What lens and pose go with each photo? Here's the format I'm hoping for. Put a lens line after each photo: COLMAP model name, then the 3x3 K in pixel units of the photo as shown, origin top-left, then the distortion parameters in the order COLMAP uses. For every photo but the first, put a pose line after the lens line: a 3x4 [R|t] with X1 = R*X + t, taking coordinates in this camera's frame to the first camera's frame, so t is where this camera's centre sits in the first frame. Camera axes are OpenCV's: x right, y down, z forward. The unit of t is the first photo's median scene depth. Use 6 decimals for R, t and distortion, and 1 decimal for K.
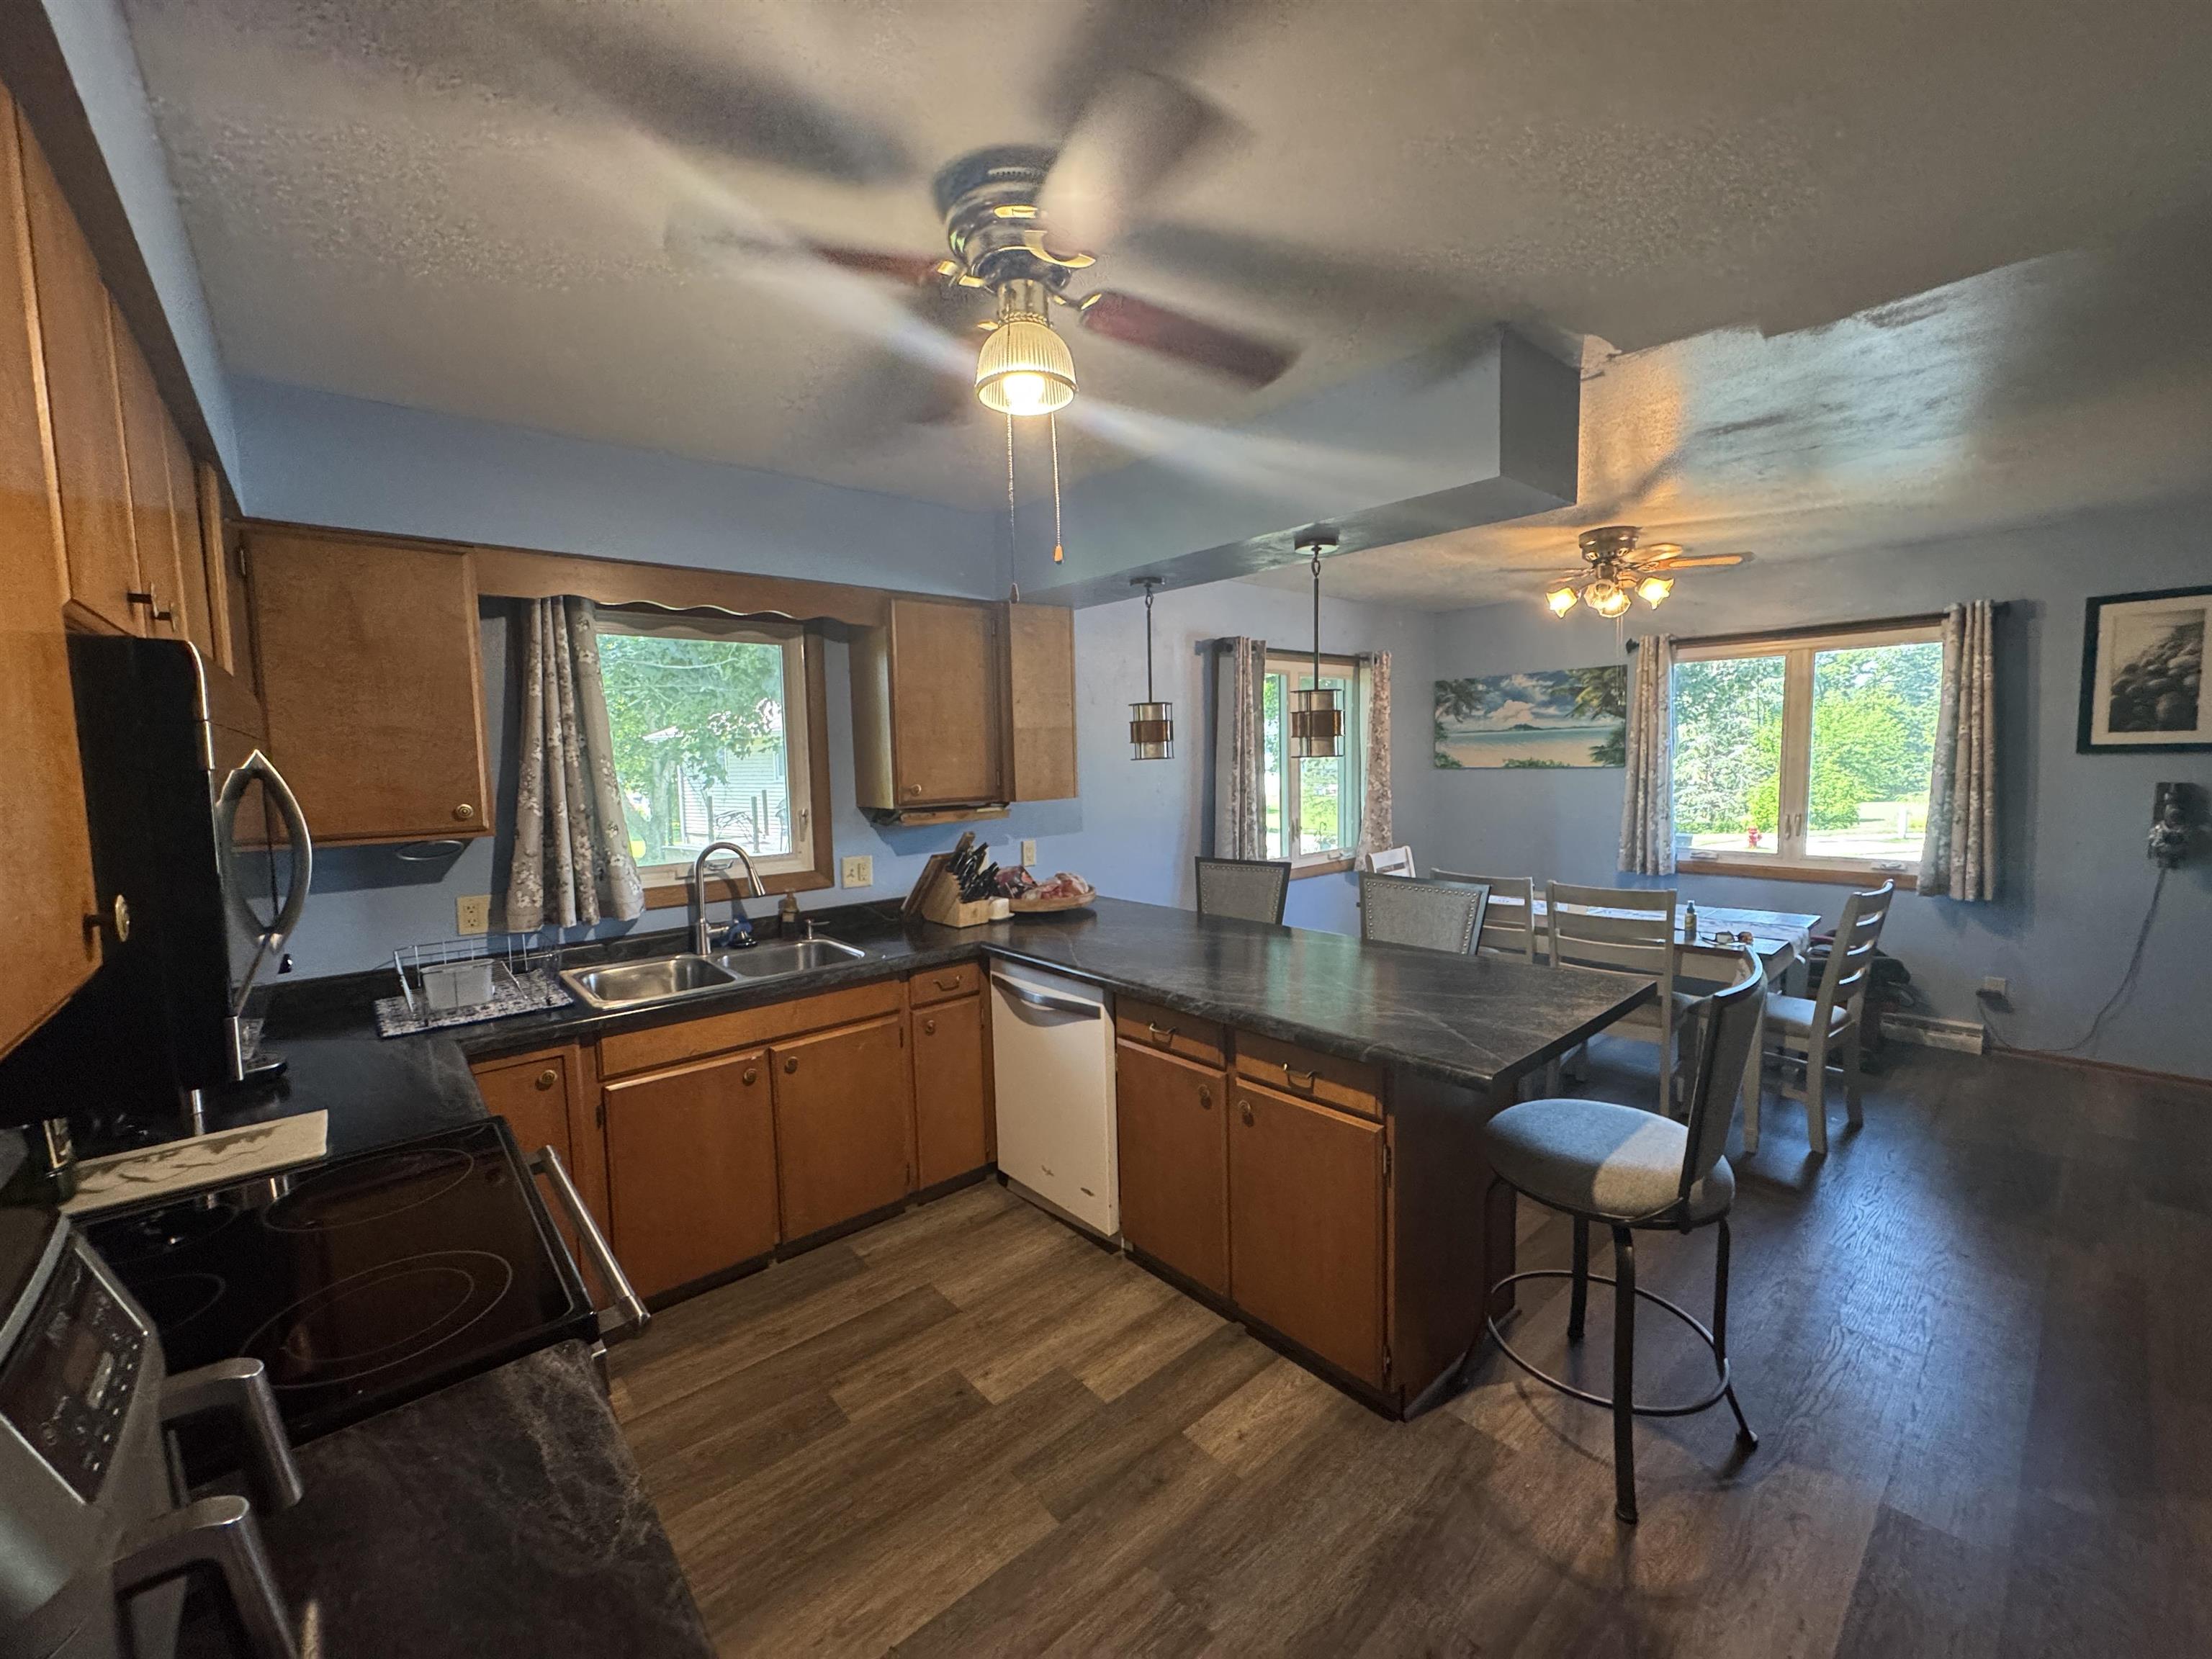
lens RADIAL K [[882.4, 0, 1102.6], [0, 882.4, 828.0], [0, 0, 1]] dist [-0.003370, -0.001066]
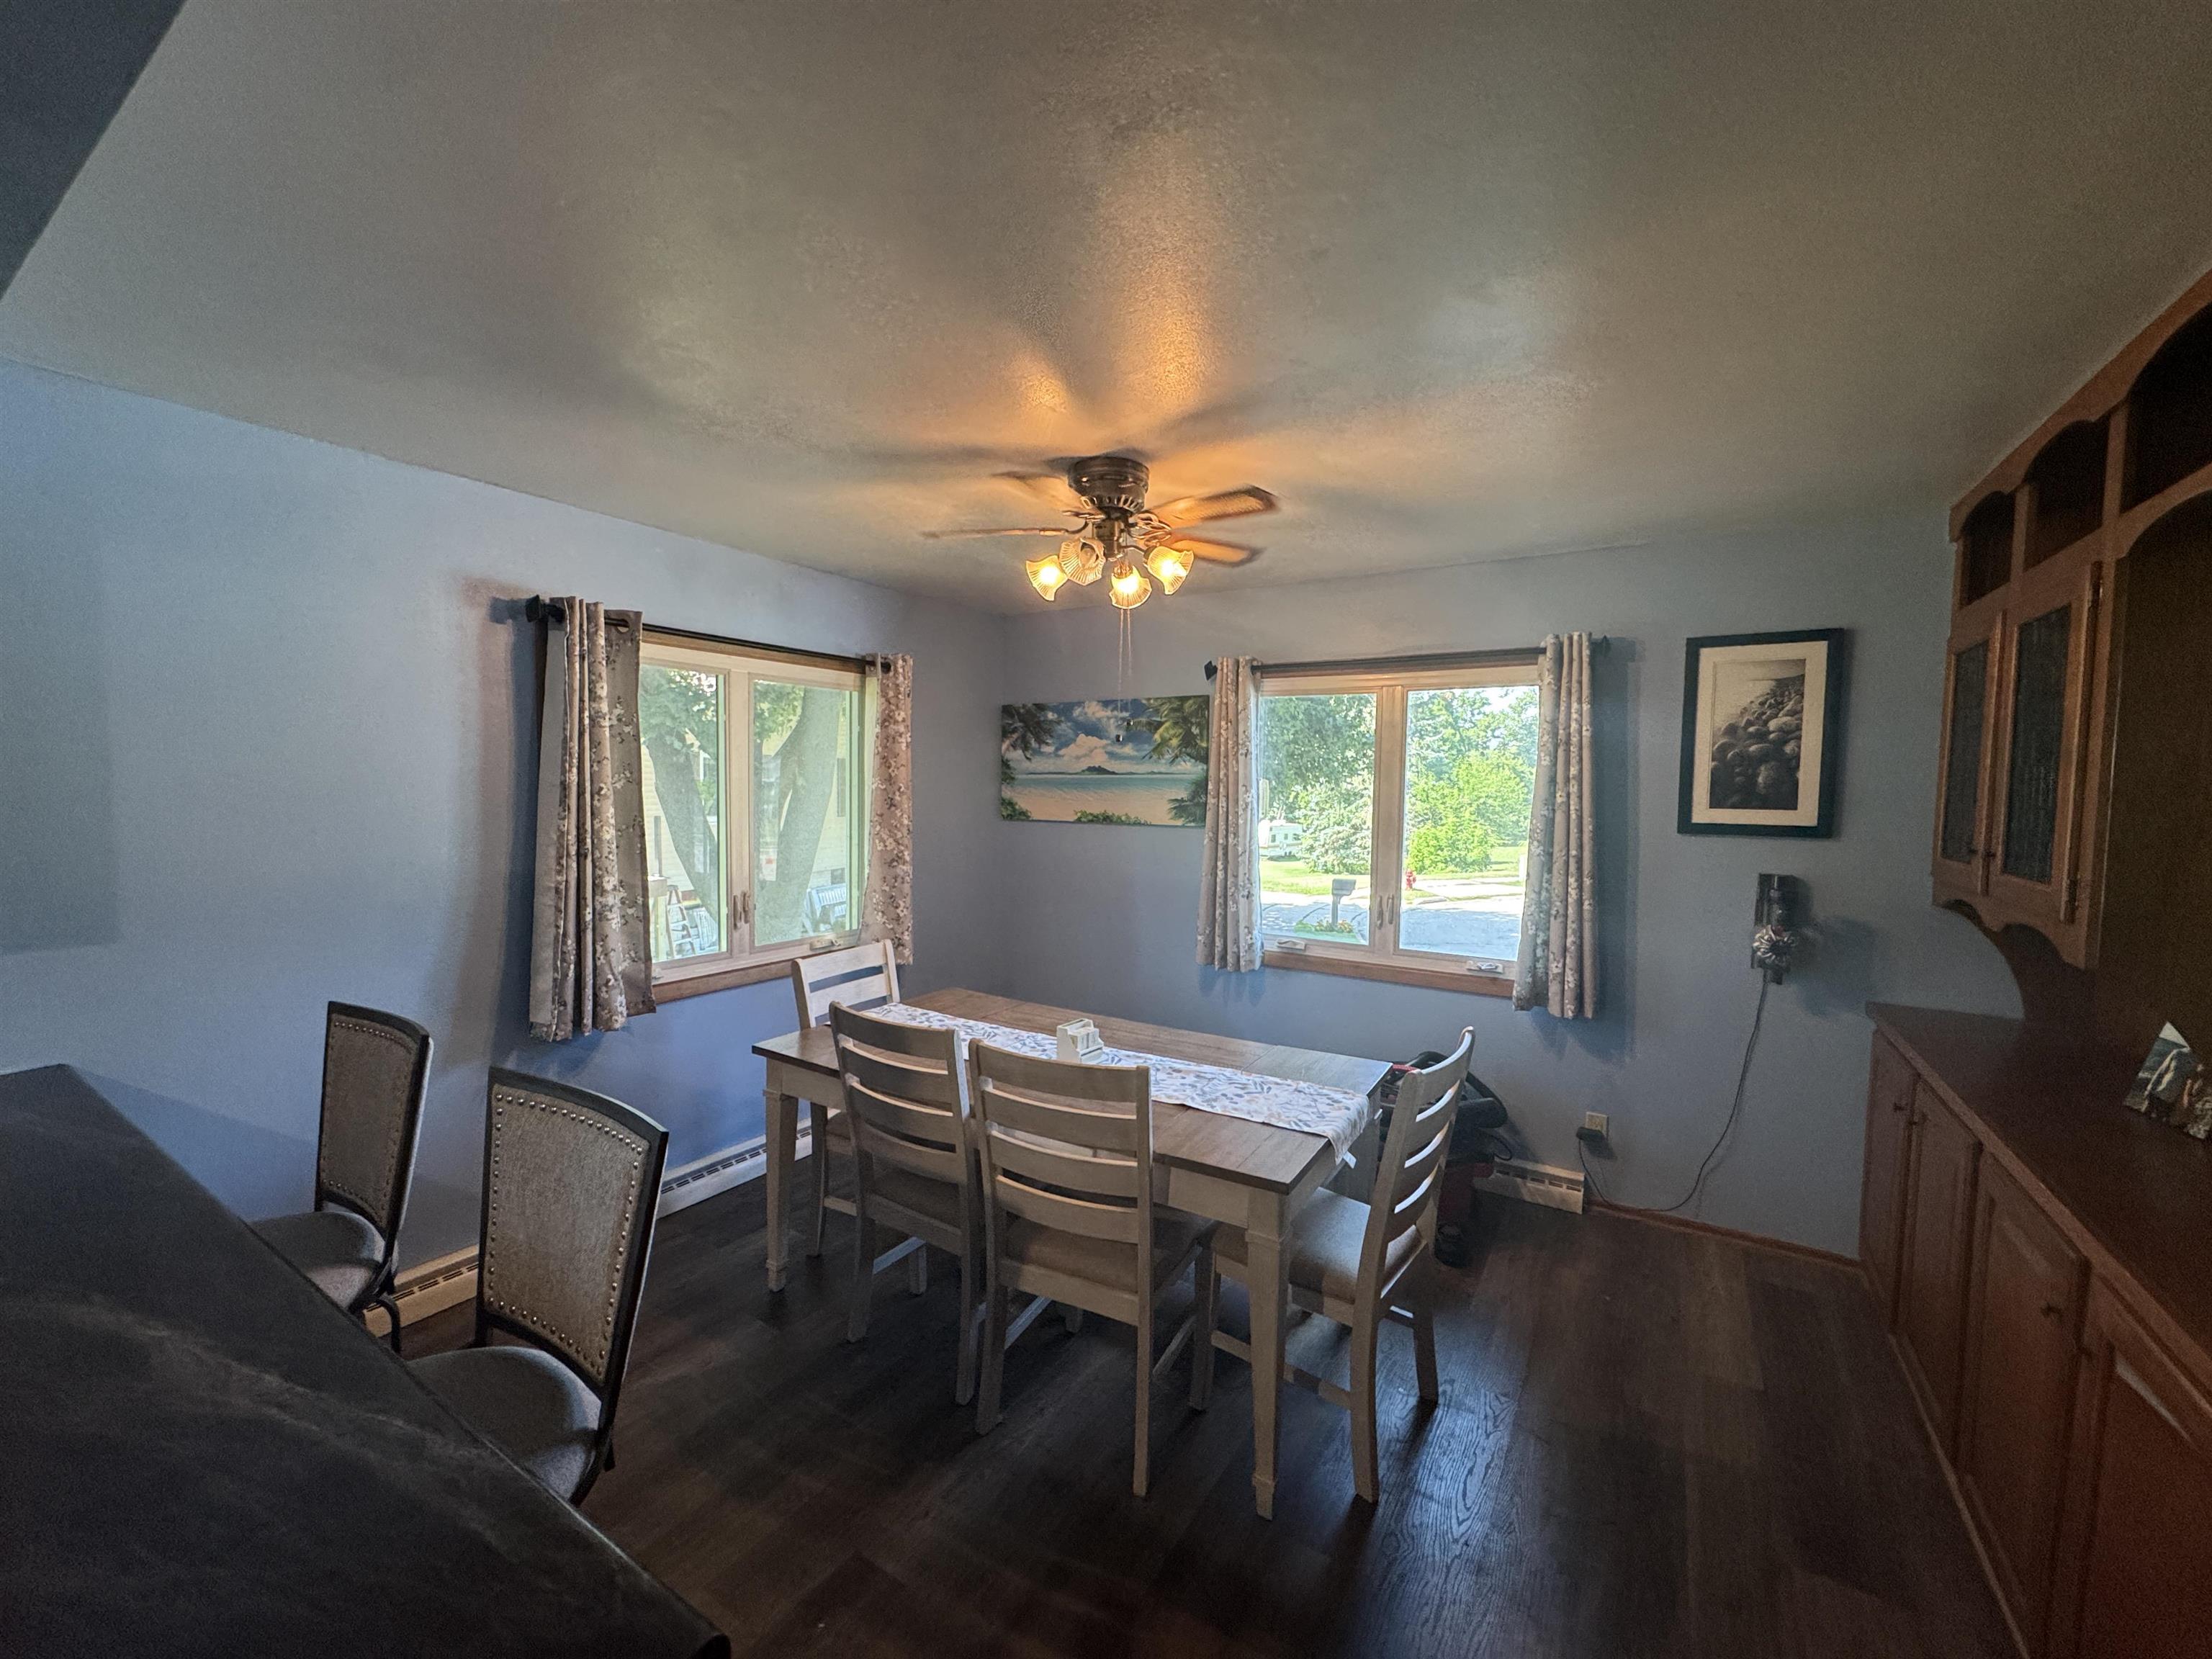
lens RADIAL K [[882.4, 0, 1107.8], [0, 882.4, 826.5], [0, 0, 1]] dist [-0.003370, -0.001066]
pose [[0.956177, 0.025003, 0.291720, 0.351150], [-0.014398, 0.999157, -0.038445, -0.047908], [-0.292436, 0.032560, 0.955731, 0.354211]]
